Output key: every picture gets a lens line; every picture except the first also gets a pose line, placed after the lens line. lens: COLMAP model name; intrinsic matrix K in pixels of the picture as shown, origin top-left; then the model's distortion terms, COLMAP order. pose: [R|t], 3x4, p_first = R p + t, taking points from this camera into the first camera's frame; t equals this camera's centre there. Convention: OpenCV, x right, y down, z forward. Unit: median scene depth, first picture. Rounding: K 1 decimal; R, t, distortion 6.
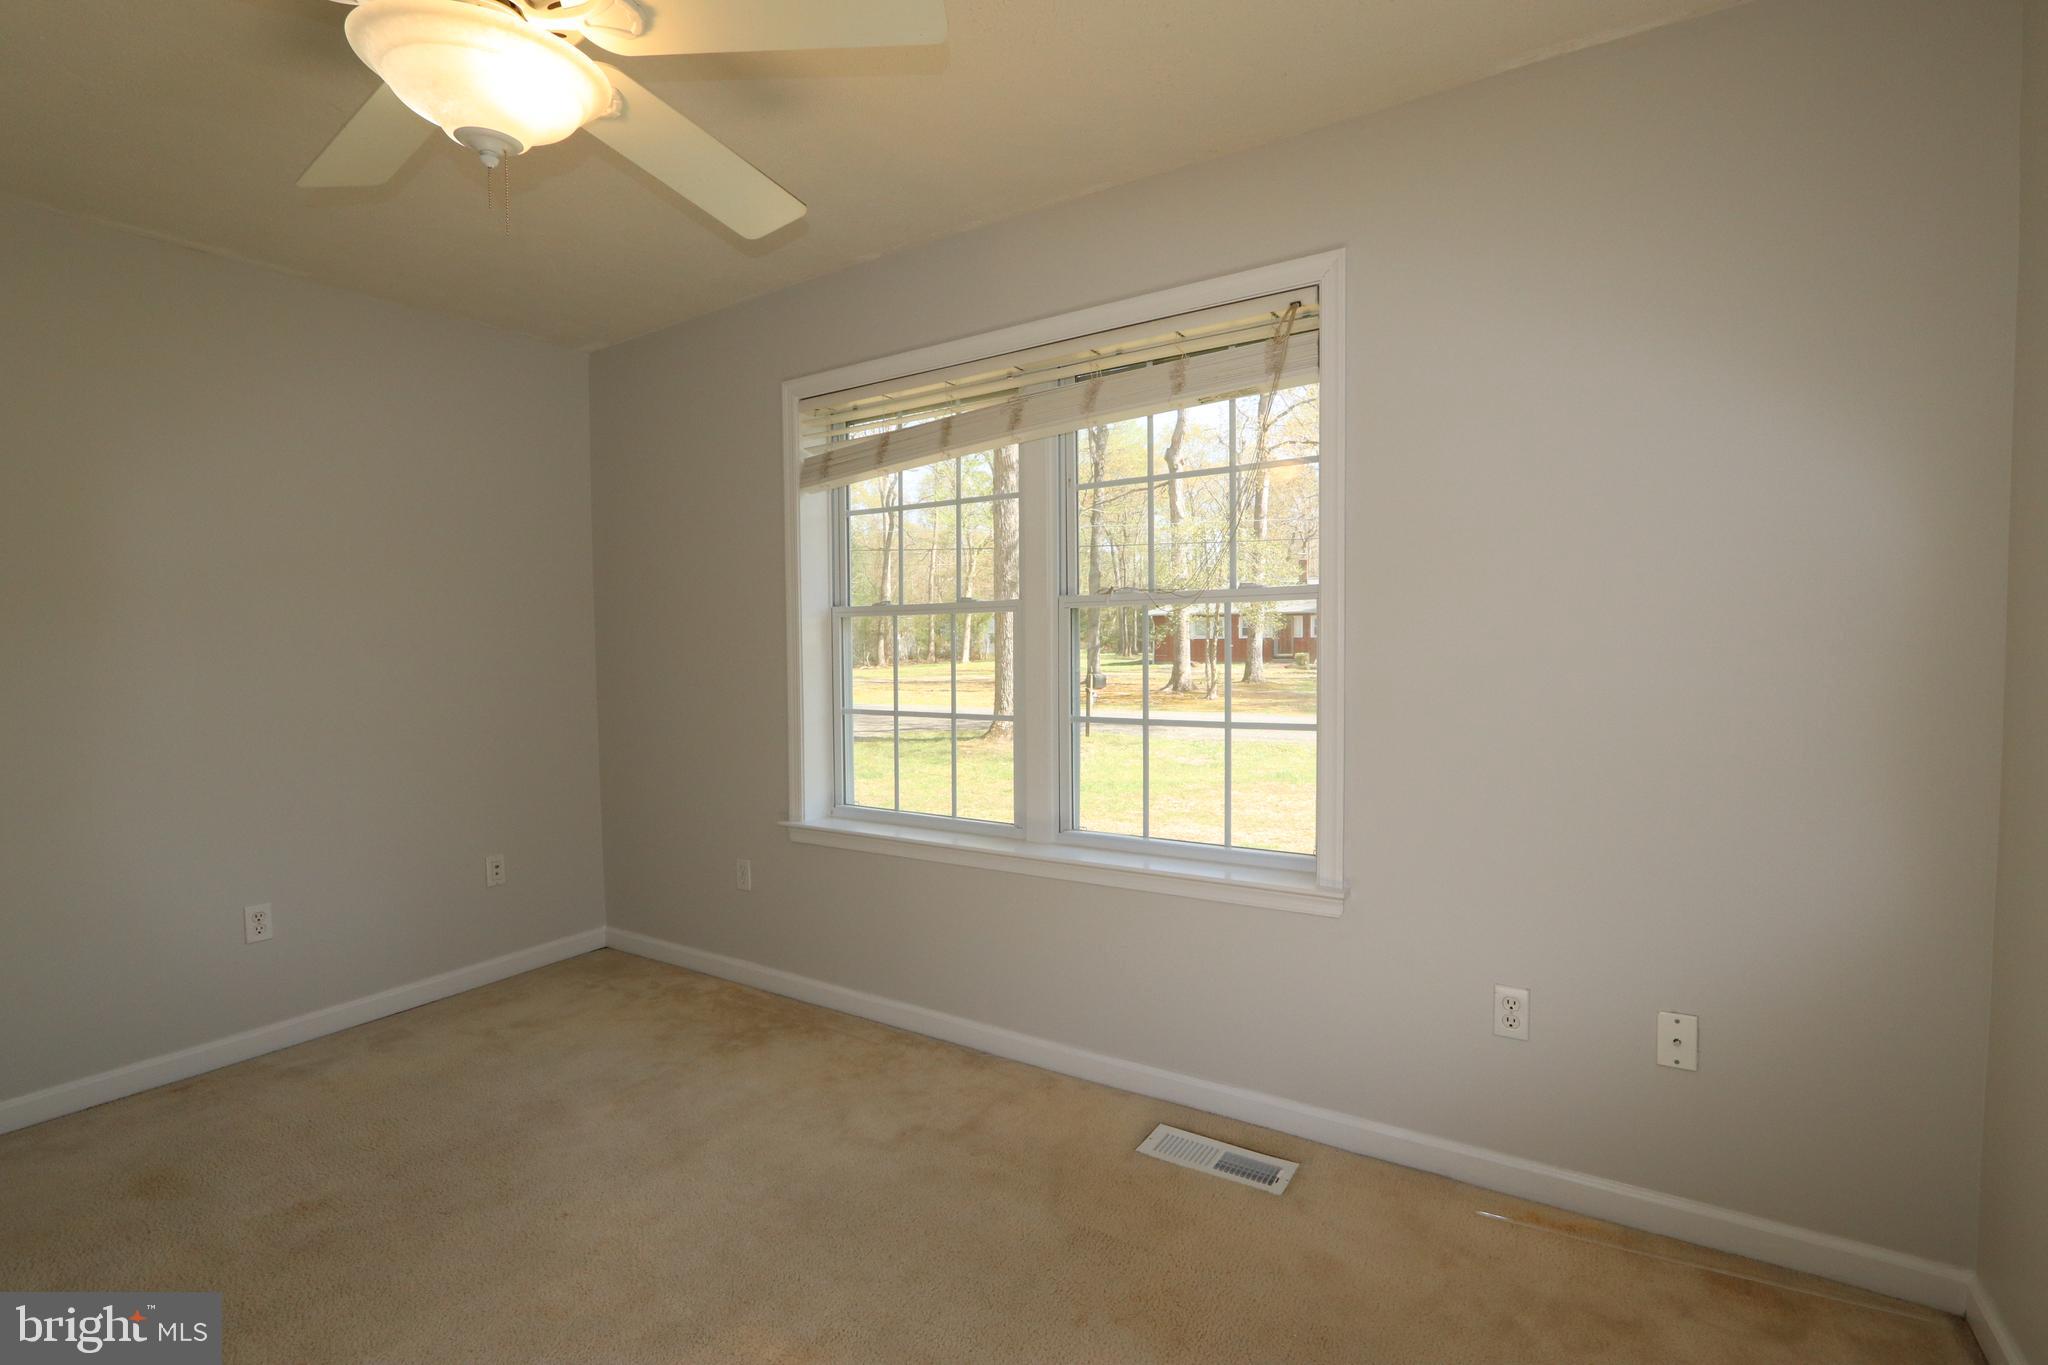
lens RADIAL K [[953.4, 0, 1023.8], [0, 953.4, 692.5], [0, 0, 1]] dist [-0.012145, 0.000236]
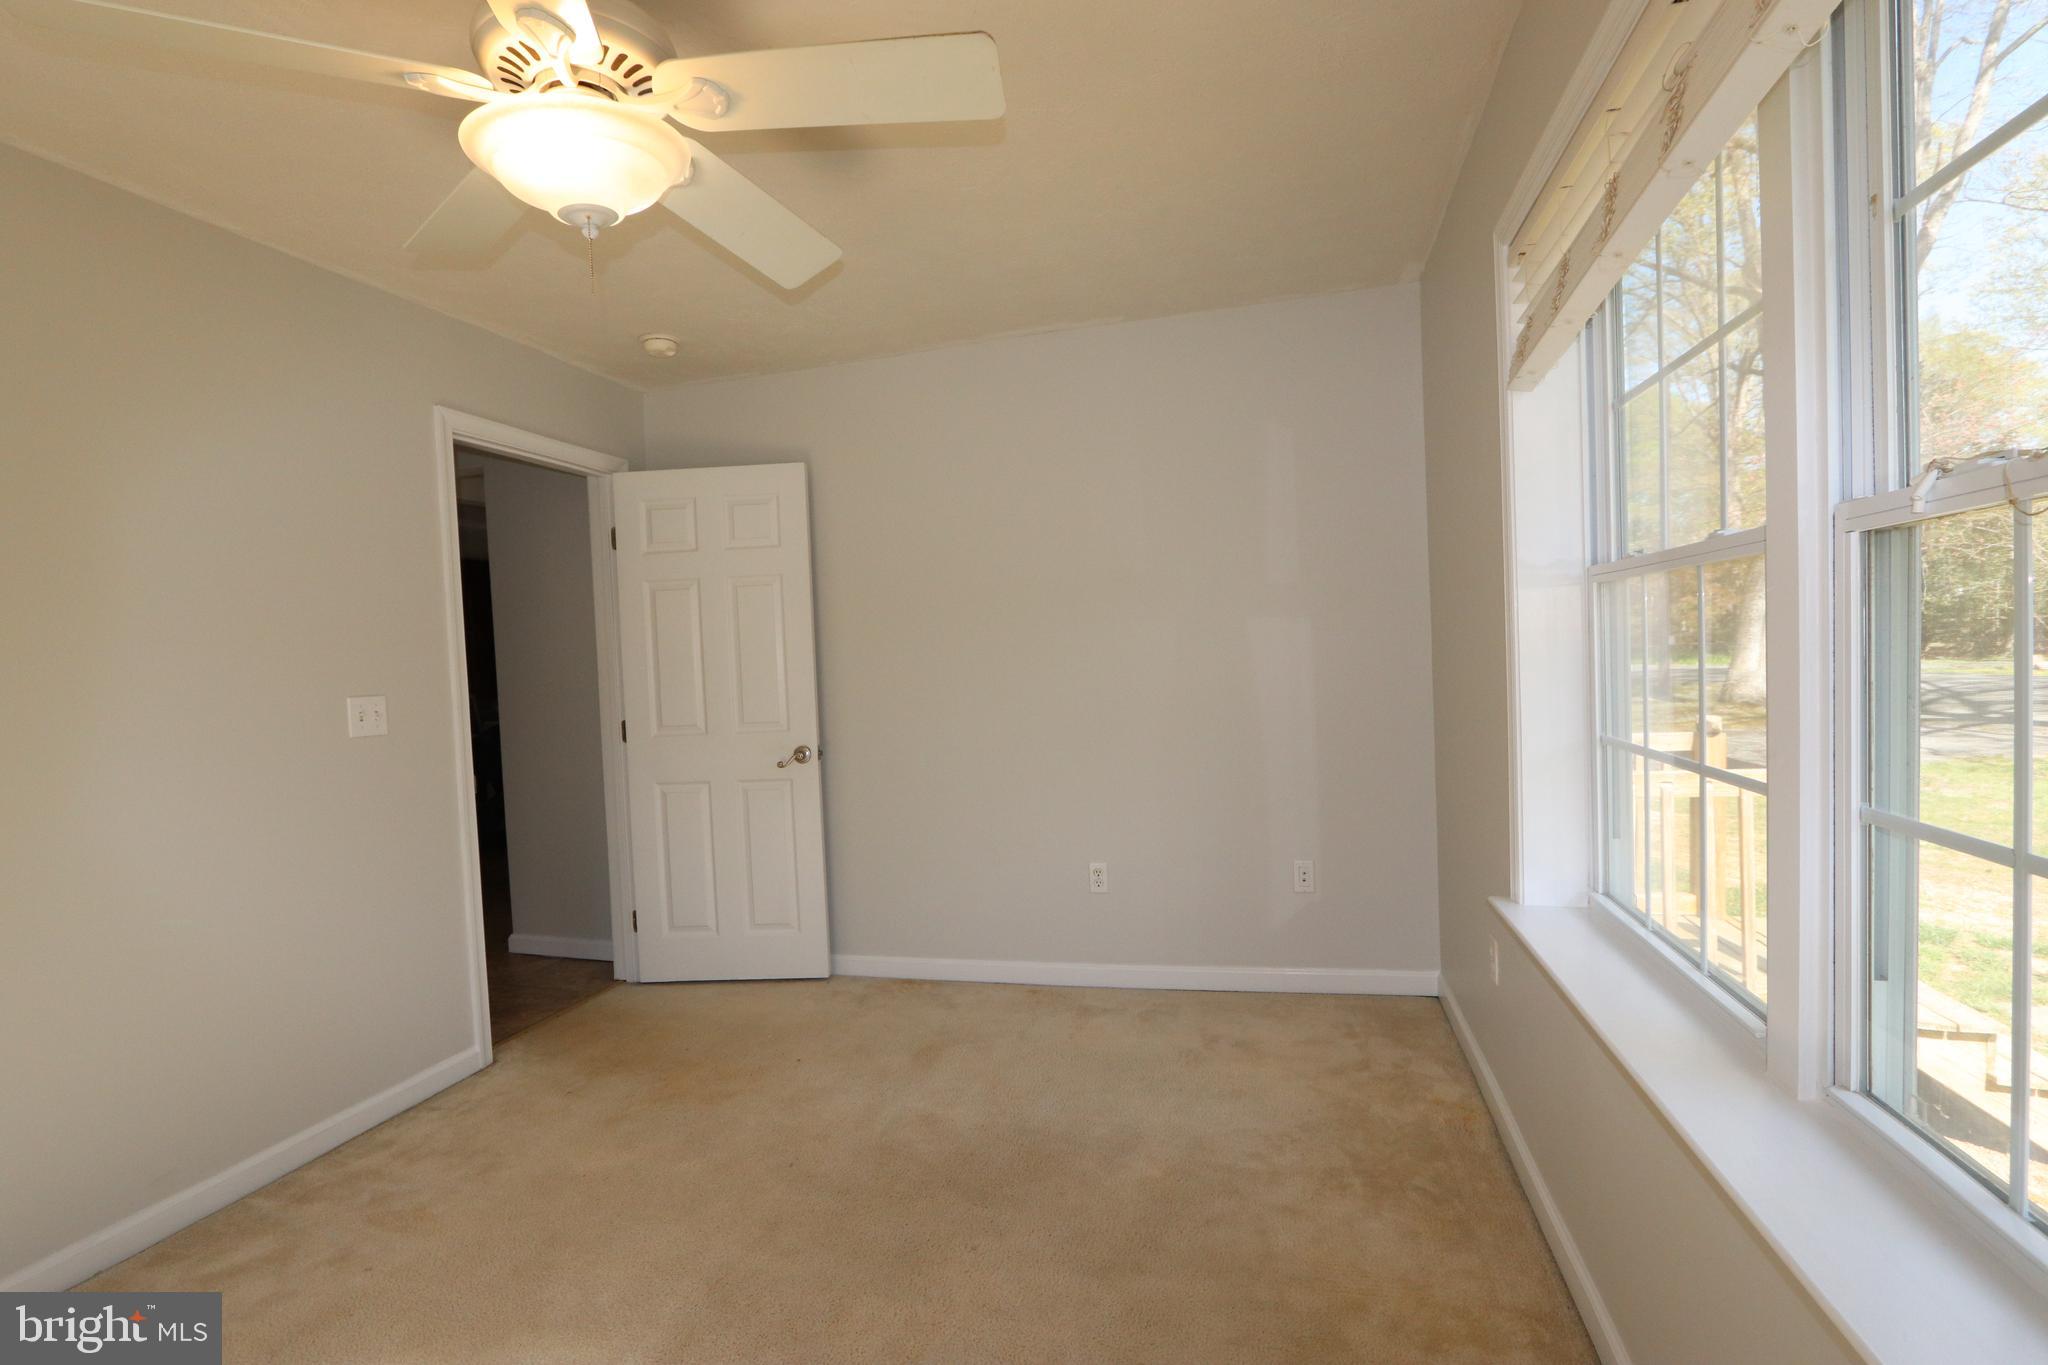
lens RADIAL K [[950.6, 0, 1018.9], [0, 950.6, 684.7], [0, 0, 1]] dist [-0.014450, 0.000812]
pose [[0.303994, 0.026288, -0.952311, 0.286908], [-0.003441, 0.999643, 0.026496, -0.031077], [0.952668, -0.004778, 0.303976, 0.506626]]
